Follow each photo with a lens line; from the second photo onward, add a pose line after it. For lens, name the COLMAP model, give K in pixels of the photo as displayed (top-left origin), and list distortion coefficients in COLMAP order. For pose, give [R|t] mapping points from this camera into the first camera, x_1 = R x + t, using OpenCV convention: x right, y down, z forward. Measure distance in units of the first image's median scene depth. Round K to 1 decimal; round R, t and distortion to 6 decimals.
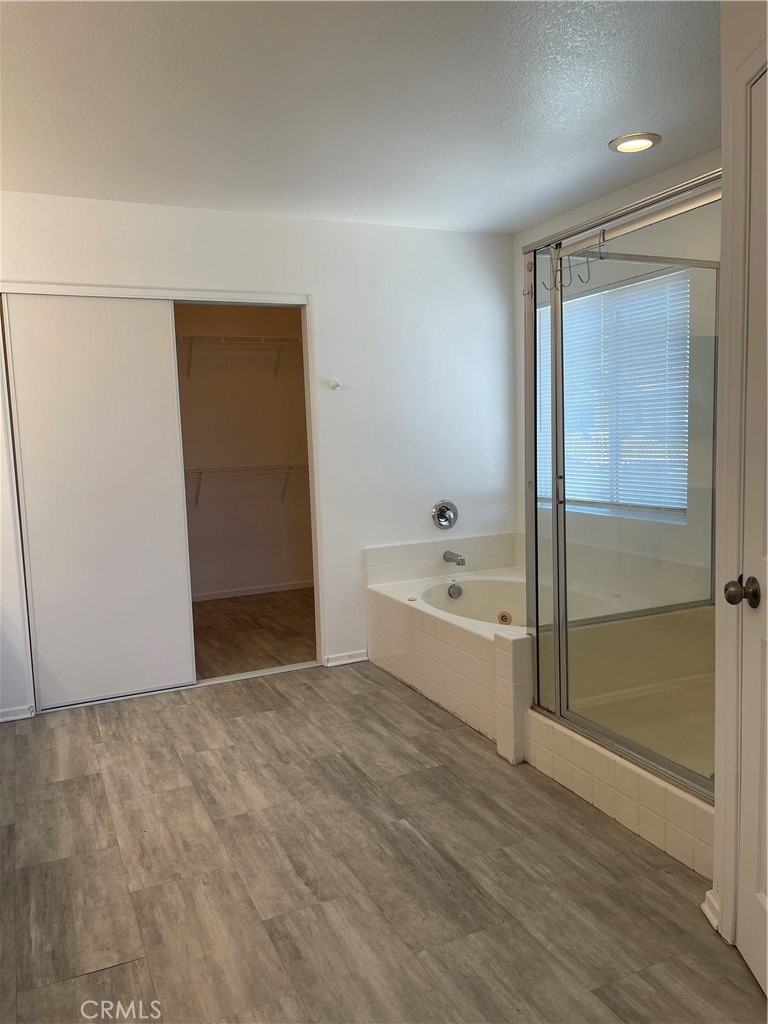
lens RADIAL K [[769.4, 0, 384.0], [0, 769.4, 508.5], [0, 0, 1]] dist [0.060477, -0.073528]
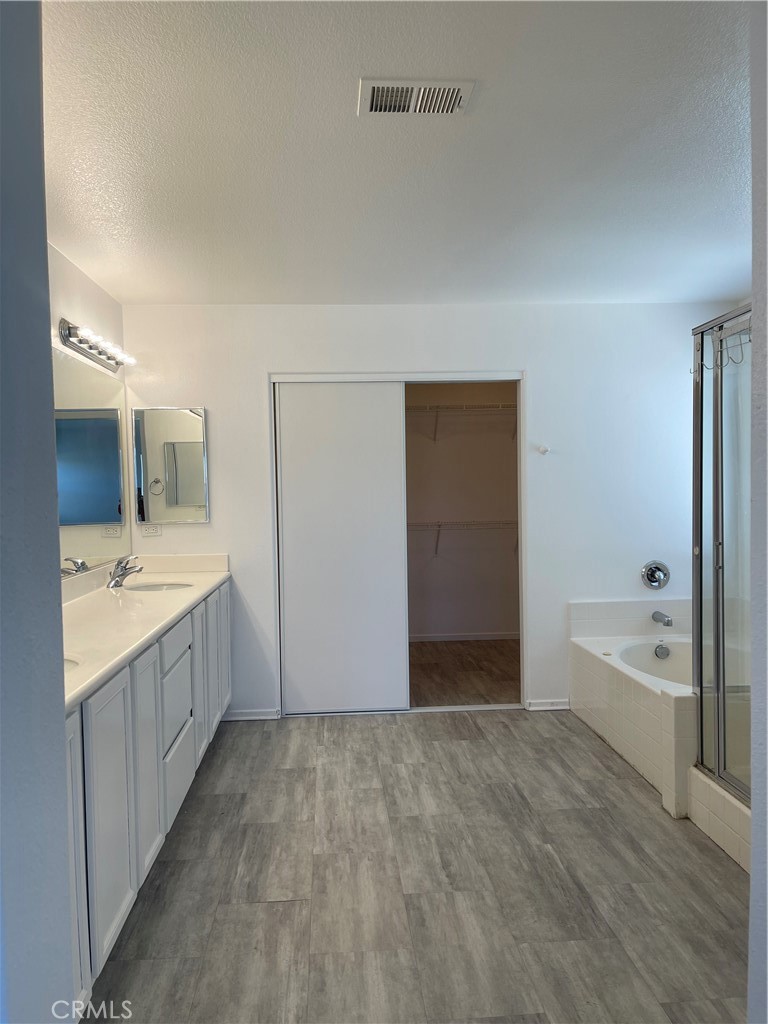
lens RADIAL K [[769.4, 0, 384.0], [0, 769.4, 508.5], [0, 0, 1]] dist [0.060477, -0.073528]
pose [[0.934444, 0.024906, -0.355239, 0.168893], [-0.048869, 0.997082, -0.058642, -0.003345], [0.352742, 0.072158, 0.932934, -0.144313]]
